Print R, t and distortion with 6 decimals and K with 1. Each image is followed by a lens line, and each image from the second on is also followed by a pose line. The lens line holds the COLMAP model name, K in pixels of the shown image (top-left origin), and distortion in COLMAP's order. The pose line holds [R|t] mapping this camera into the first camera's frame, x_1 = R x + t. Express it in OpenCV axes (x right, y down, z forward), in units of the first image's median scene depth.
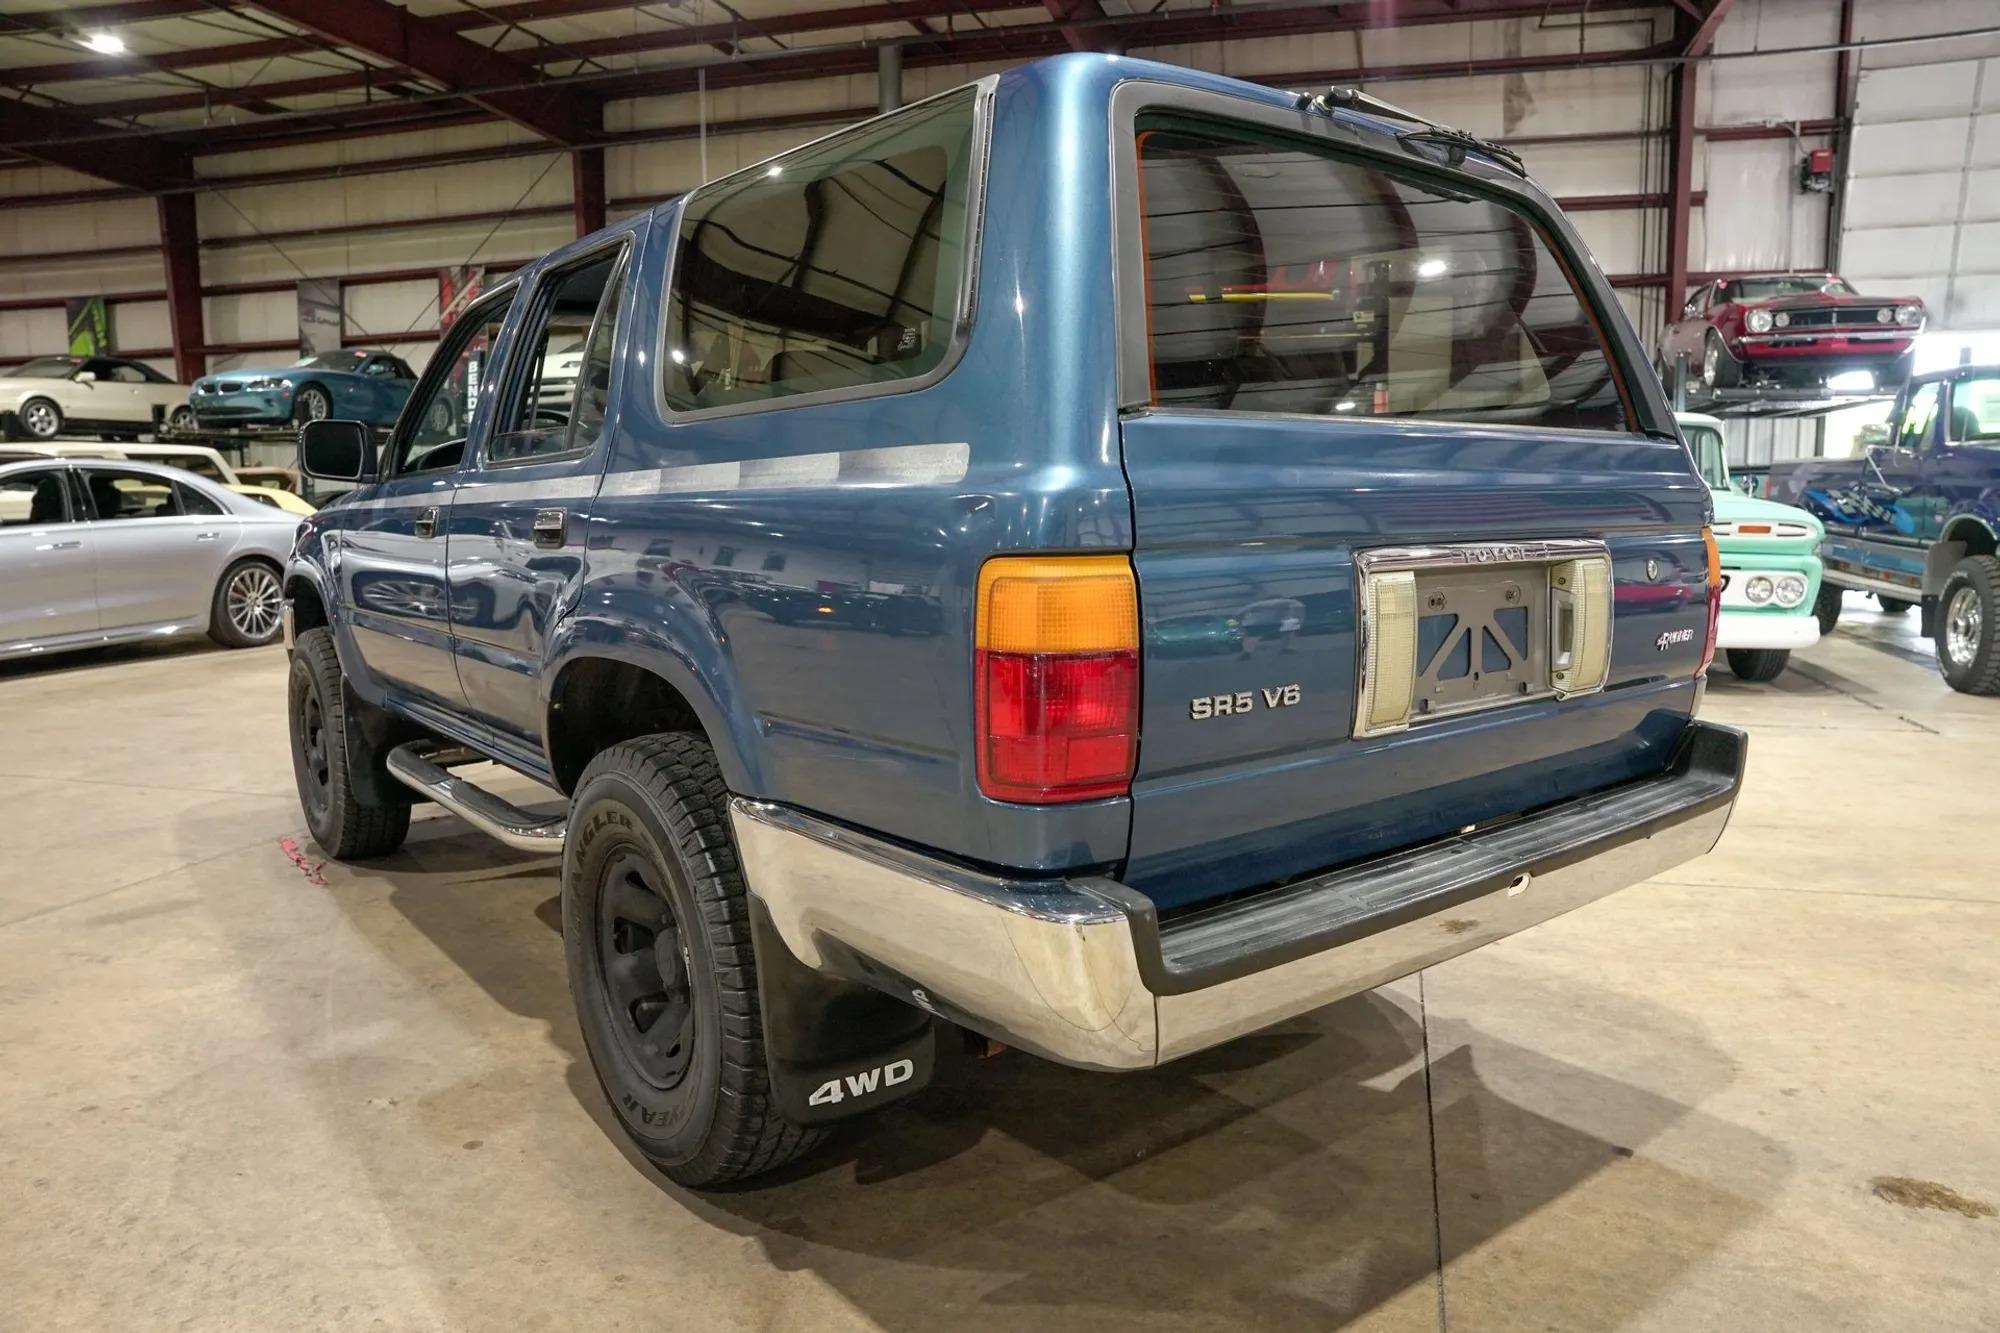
lens RADIAL K [[1365.4, 0, 1006.6], [0, 1365.4, 666.7], [0, 0, 1]] dist [-0.143347, 0.111486]
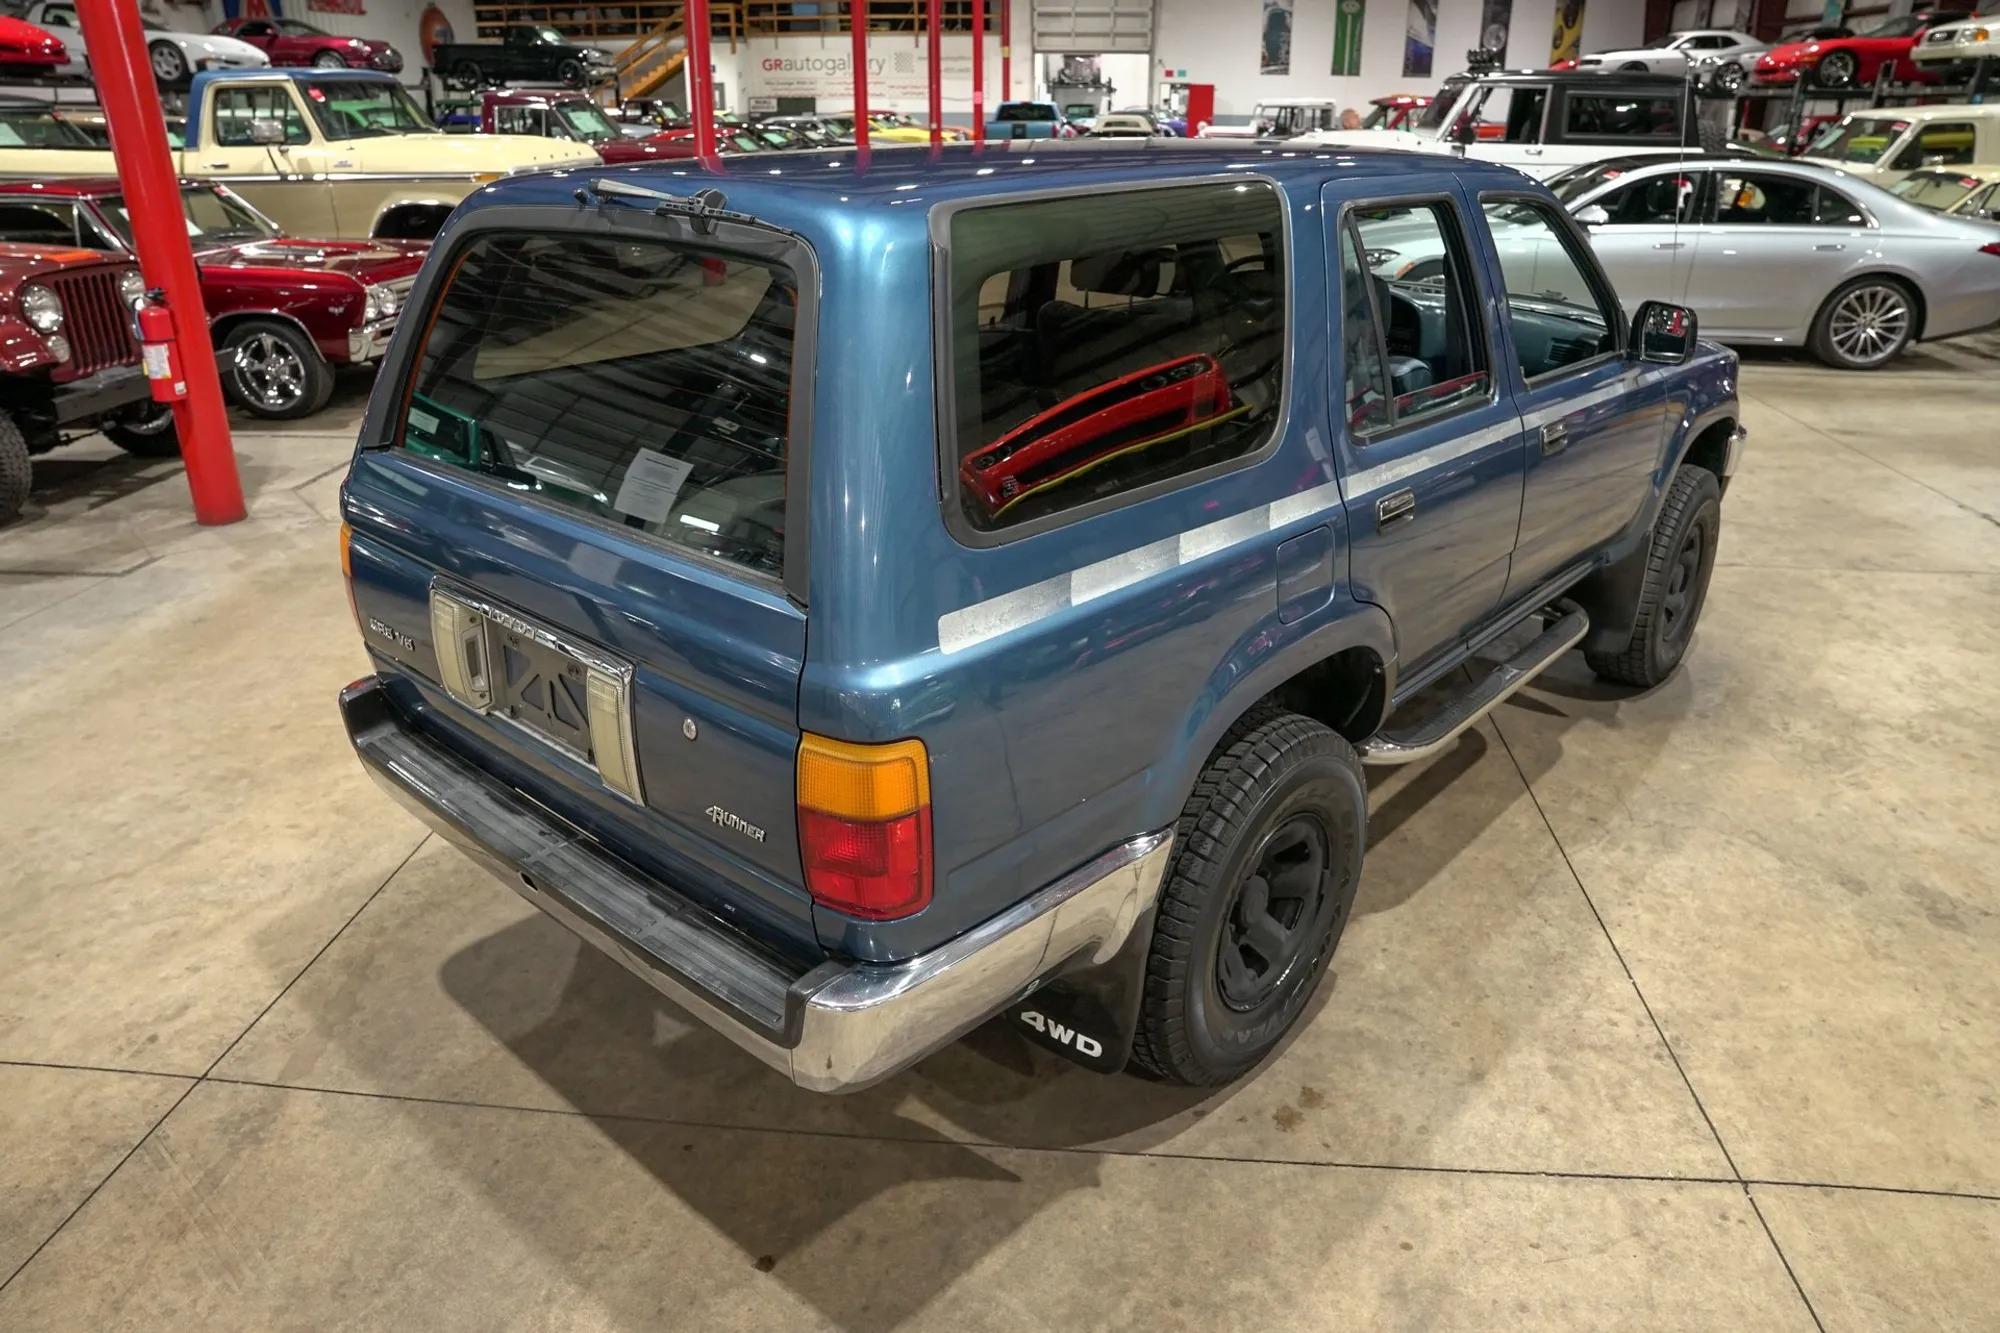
lens RADIAL K [[1365.4, 0, 1006.6], [0, 1365.4, 666.7], [0, 0, 1]] dist [-0.143347, 0.111486]
pose [[0.178822, 0.393679, -0.901687, 0.683912], [-0.128025, 0.917978, 0.375402, -0.246367], [0.975516, 0.048309, 0.214555, 0.525941]]
